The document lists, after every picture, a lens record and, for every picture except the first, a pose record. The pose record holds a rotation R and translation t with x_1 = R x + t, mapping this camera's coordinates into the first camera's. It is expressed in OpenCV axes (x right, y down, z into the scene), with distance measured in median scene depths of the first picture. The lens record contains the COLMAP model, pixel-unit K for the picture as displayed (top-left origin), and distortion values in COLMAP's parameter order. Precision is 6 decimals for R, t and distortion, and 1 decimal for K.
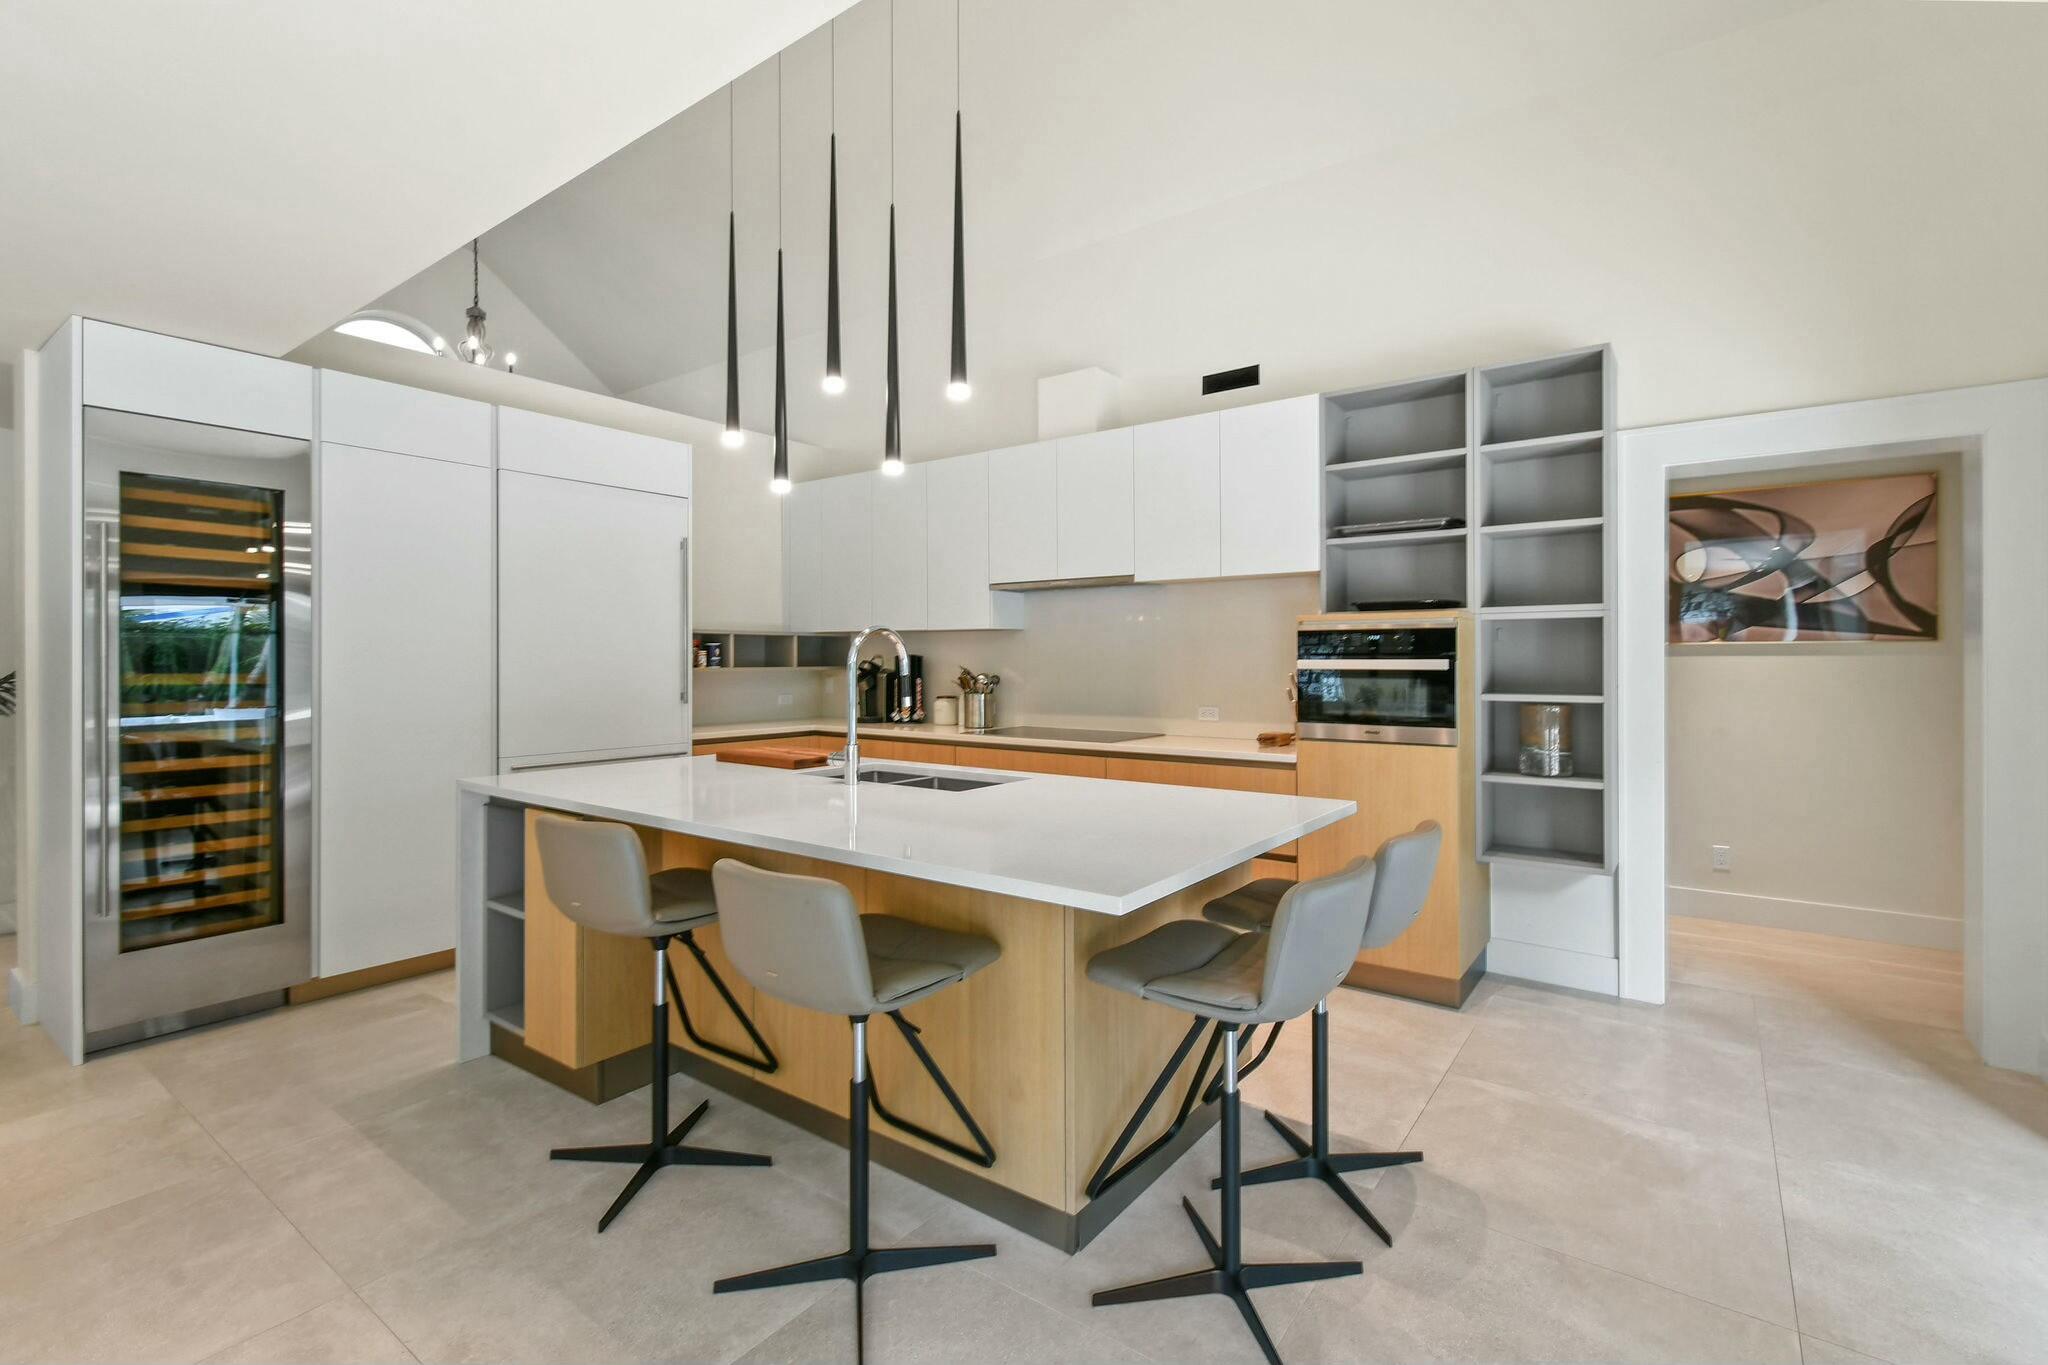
lens RADIAL K [[904.6, 0, 1030.2], [0, 904.6, 651.9], [0, 0, 1]] dist [-0.000938, -0.000024]
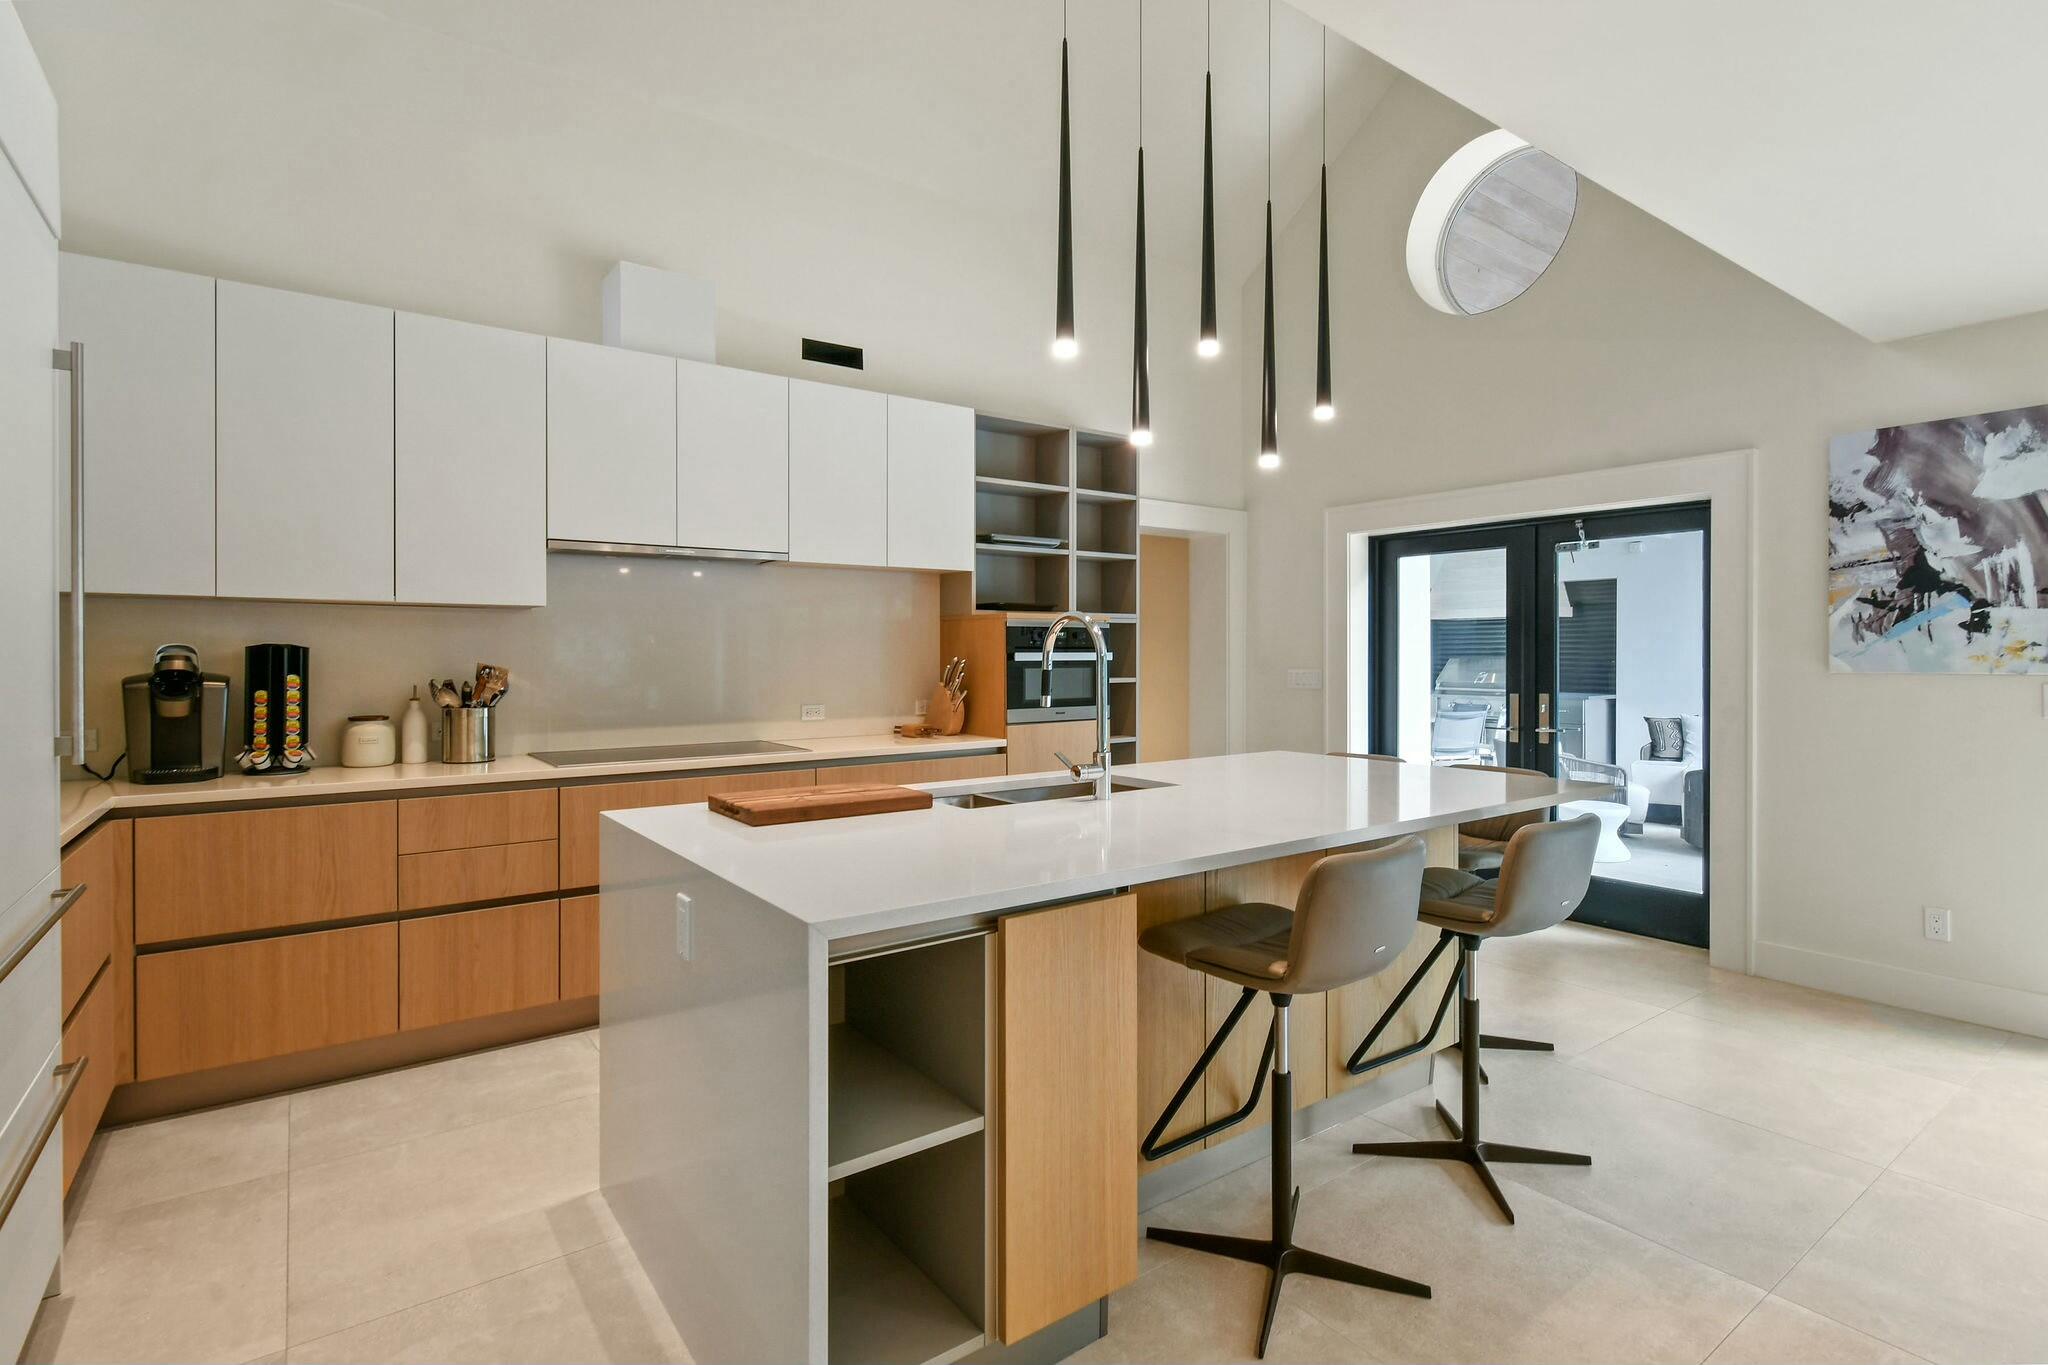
lens RADIAL K [[1001.1, 0, 1020.7], [0, 1001.1, 648.1], [0, 0, 1]] dist [-0.000431, -0.001516]
pose [[0.308347, 0.005425, 0.951258, -0.794163], [-0.006994, 0.999970, -0.003435, 0.006502], [-0.951248, -0.005594, 0.308376, 0.560685]]
